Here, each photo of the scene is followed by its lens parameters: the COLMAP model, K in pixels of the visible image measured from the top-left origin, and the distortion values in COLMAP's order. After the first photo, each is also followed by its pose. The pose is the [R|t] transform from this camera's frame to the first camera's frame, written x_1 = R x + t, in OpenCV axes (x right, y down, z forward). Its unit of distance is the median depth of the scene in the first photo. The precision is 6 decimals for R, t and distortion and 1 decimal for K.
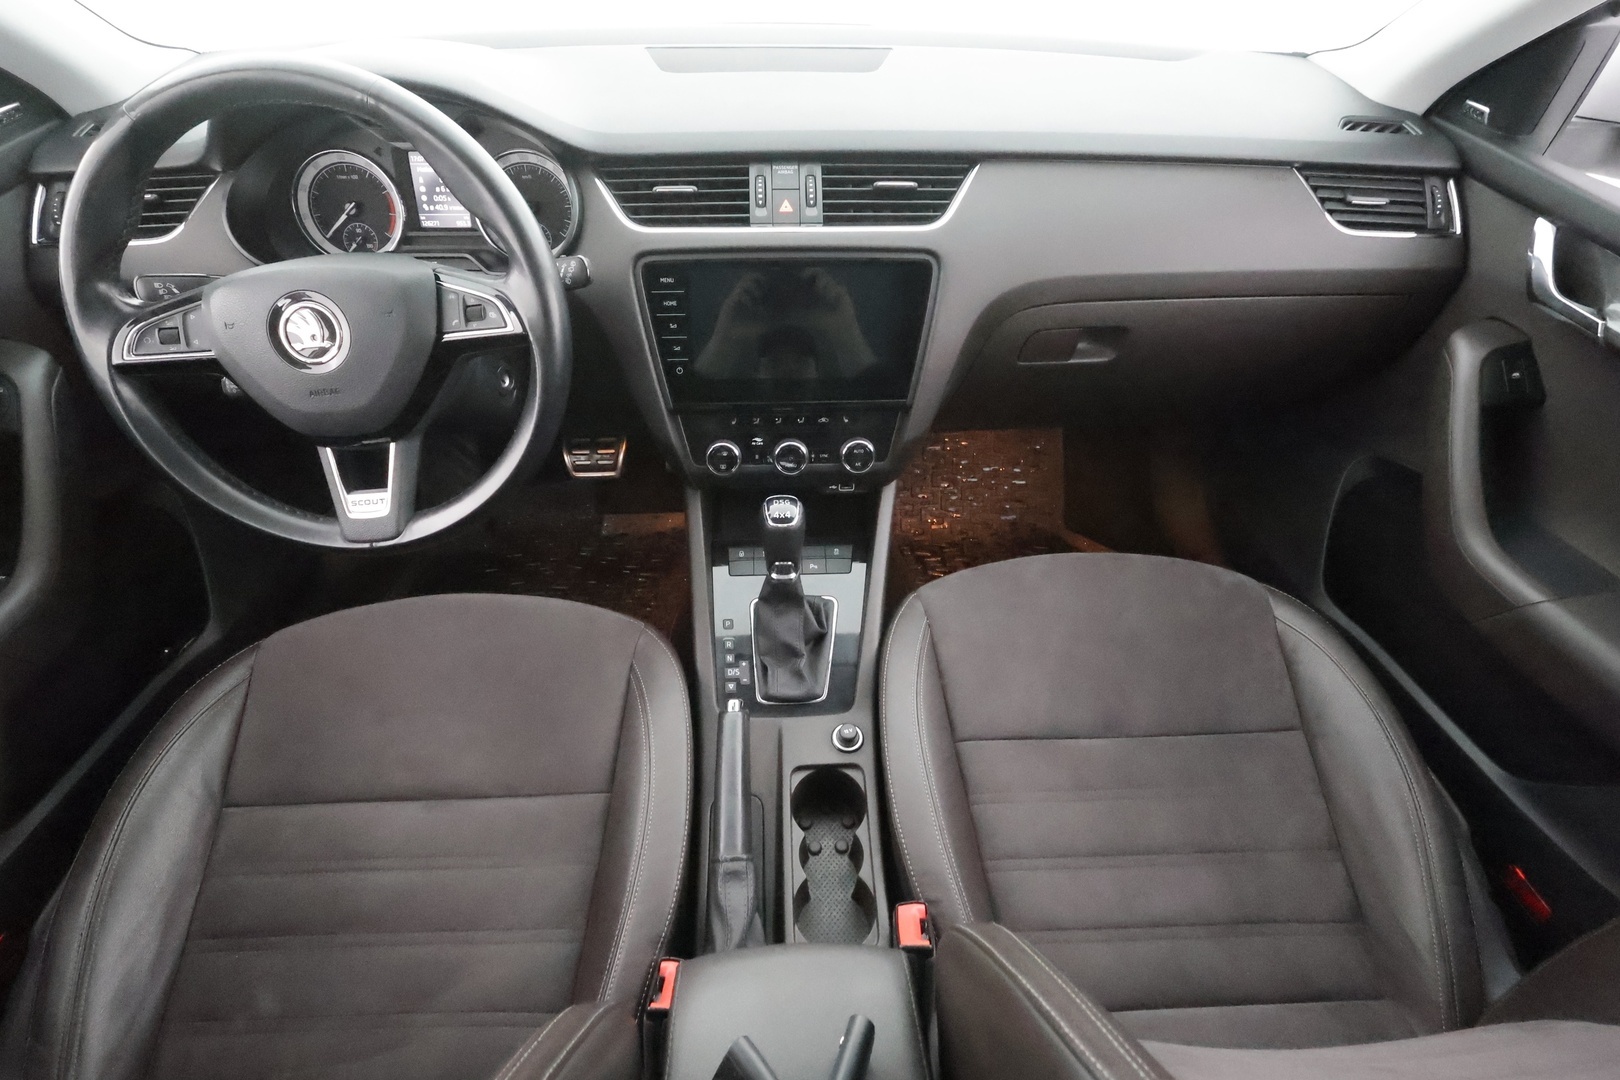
lens RADIAL K [[755.3, 0, 811.3], [0, 755.3, 546.3], [0, 0, 1]] dist [-0.009009, 0.005729]
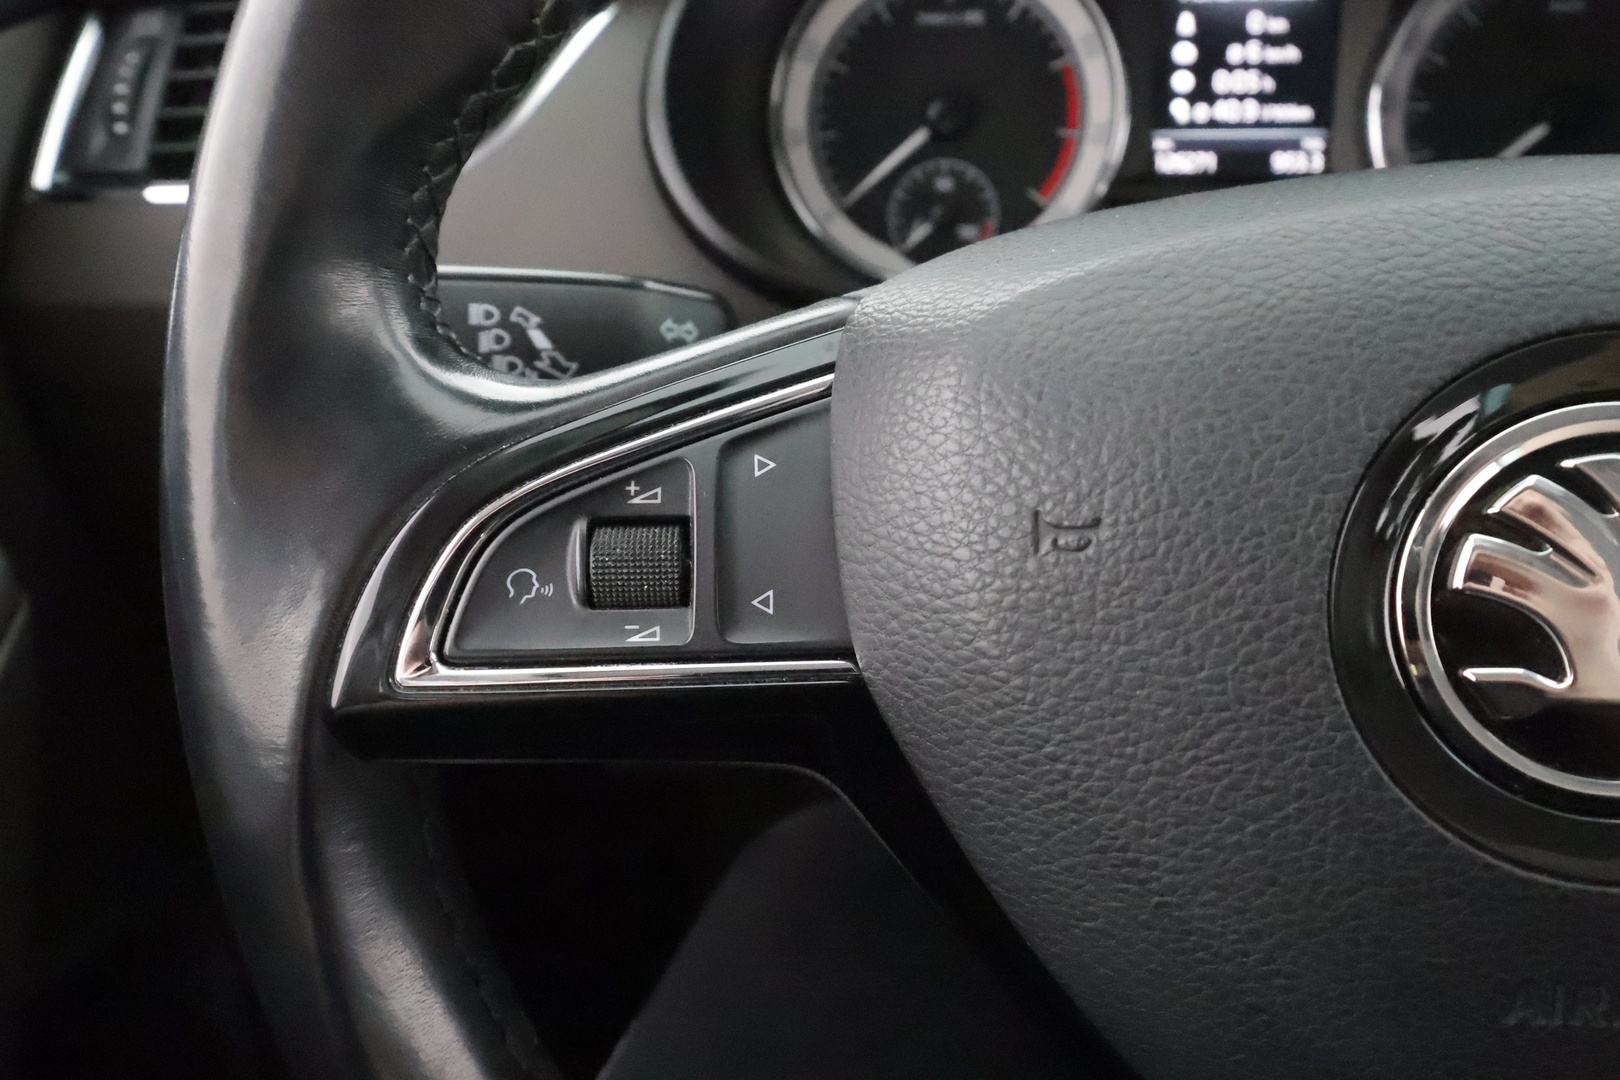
lens RADIAL K [[1272.6, 0, 802.9], [0, 1272.6, 548.7], [0, 0, 1]] dist [0.004132, -0.006961]
pose [[0.980031, 0.053359, -0.191552, -0.593356], [-0.092517, 0.975063, -0.201723, -0.177080], [0.176011, 0.215417, 0.960529, 0.564127]]
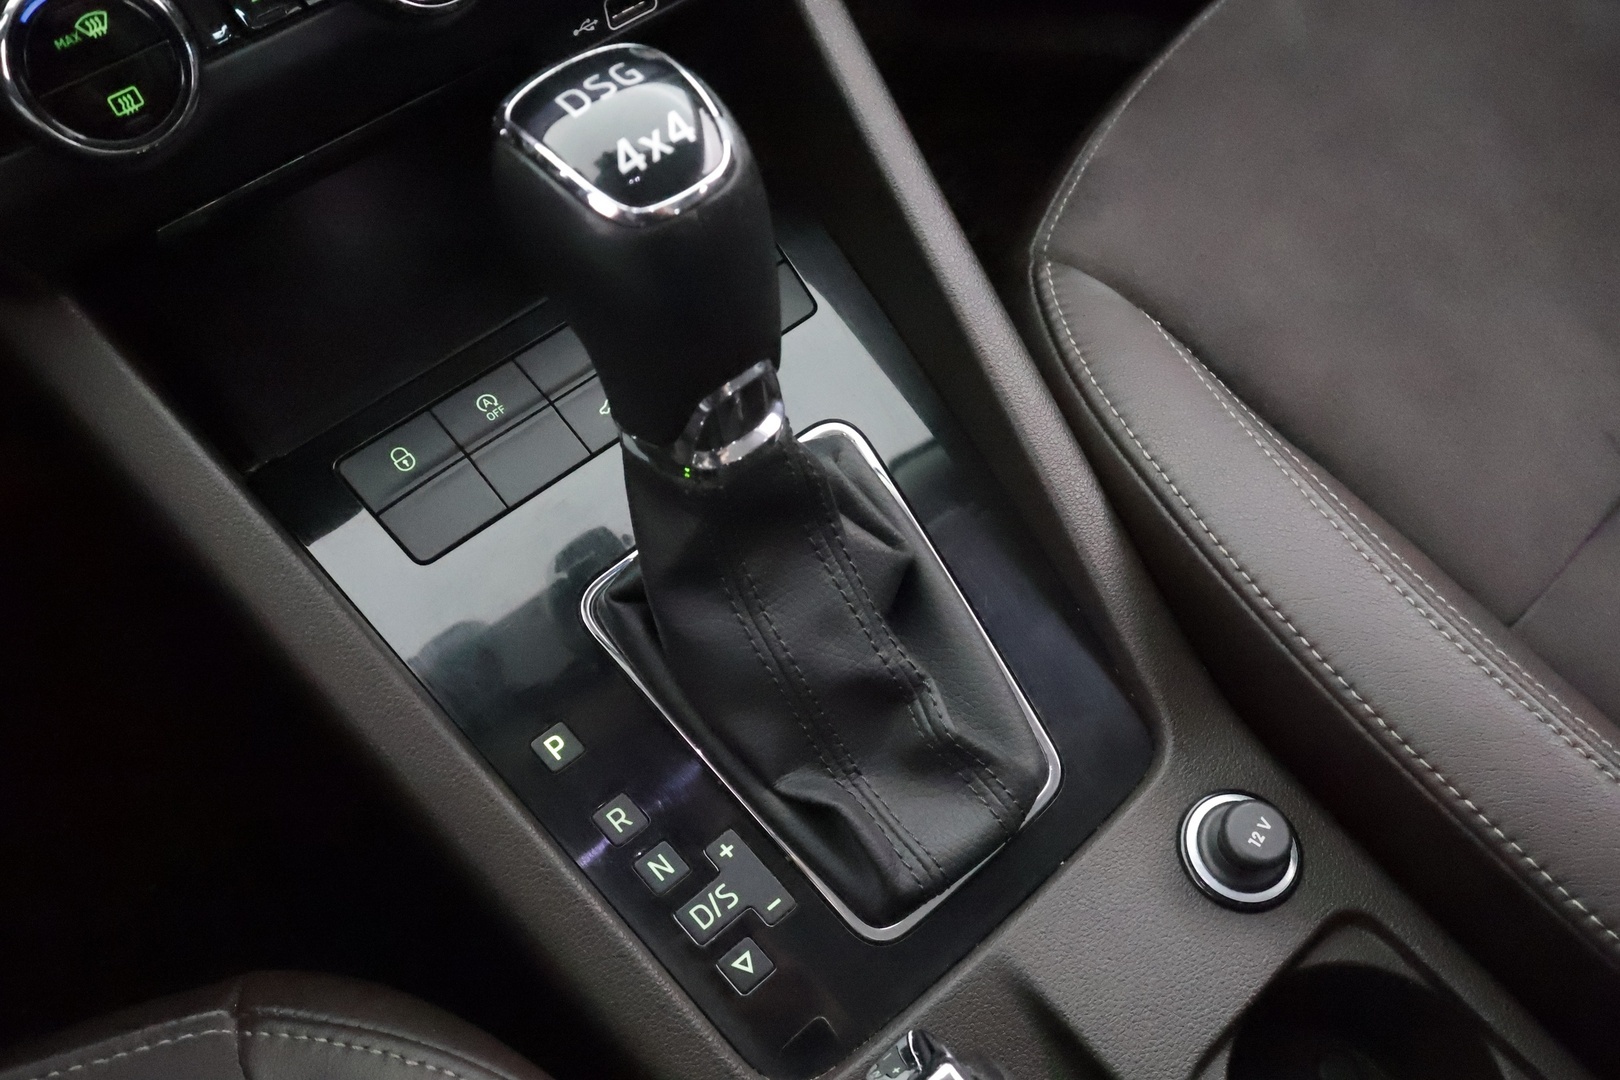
lens RADIAL K [[1272.6, 0, 802.9], [0, 1272.6, 548.7], [0, 0, 1]] dist [0.004132, -0.006961]
pose [[0.784365, -0.533683, 0.316155, -0.155391], [0.448368, 0.839996, 0.305569, -0.036487], [-0.428646, -0.097924, 0.898150, 0.682938]]
